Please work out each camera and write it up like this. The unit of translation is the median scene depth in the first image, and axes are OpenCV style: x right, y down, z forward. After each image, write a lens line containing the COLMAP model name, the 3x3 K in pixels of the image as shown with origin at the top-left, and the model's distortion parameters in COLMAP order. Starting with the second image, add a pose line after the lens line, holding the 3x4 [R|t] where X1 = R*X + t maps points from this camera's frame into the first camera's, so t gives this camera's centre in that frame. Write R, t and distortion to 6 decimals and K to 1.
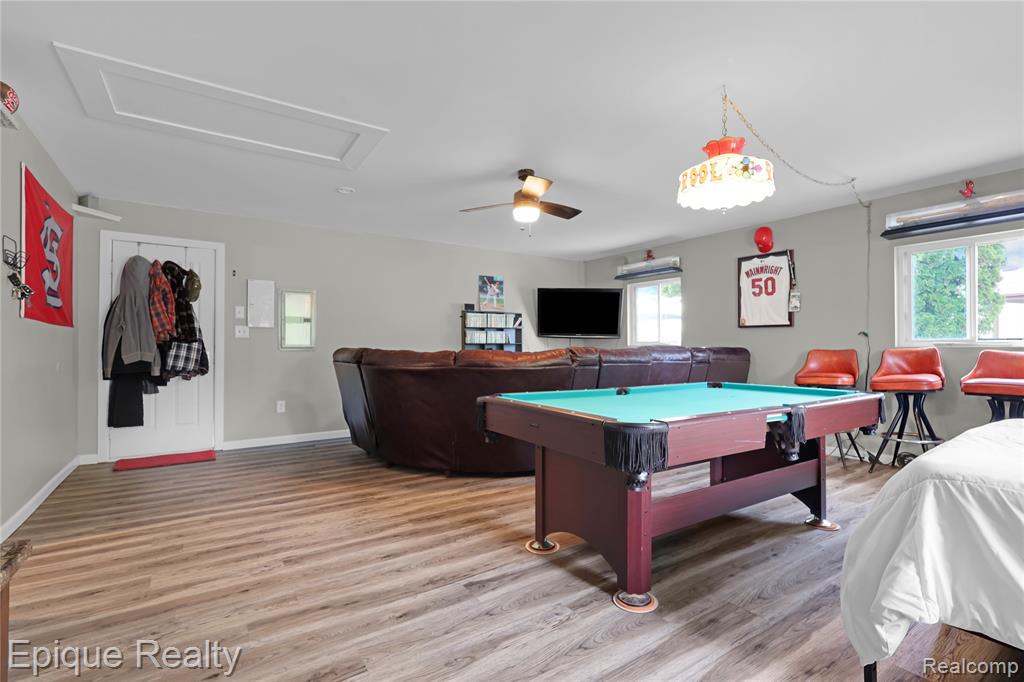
lens RADIAL K [[478.0, 0, 512.0], [0, 478.0, 341.0], [0, 0, 1]] dist [0.002407, 0.000767]
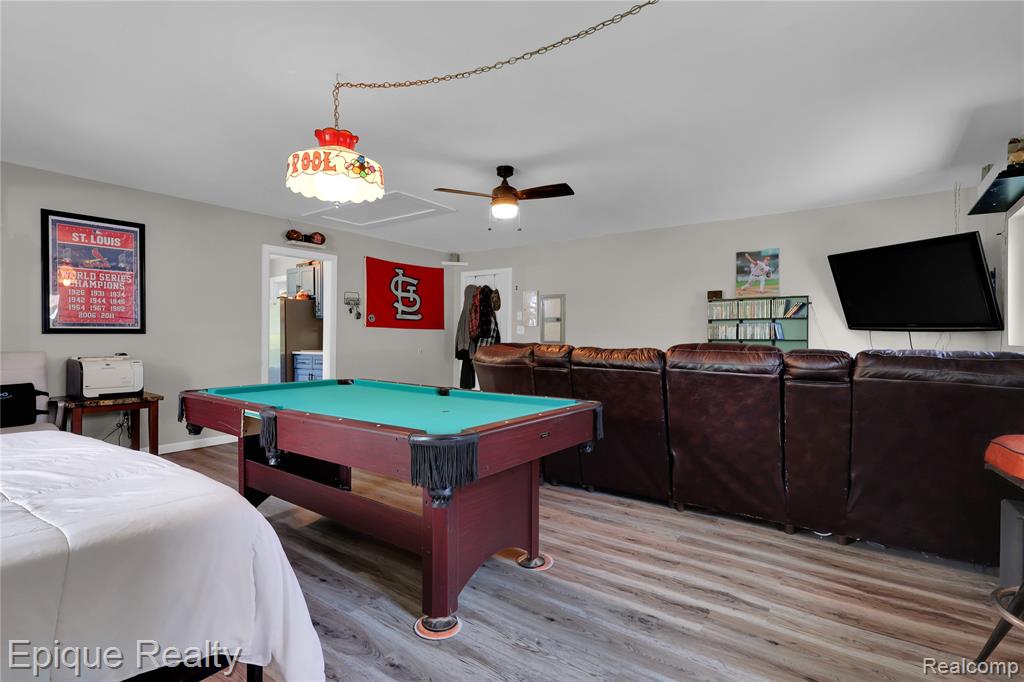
lens RADIAL K [[493.9, 0, 509.7], [0, 493.9, 331.0], [0, 0, 1]] dist [0.047306, 0.000183]
pose [[0.336831, -0.010176, -0.941510, 0.793275], [0.002565, 0.999948, -0.009890, -0.003091], [0.941561, 0.000916, 0.336840, 0.517774]]
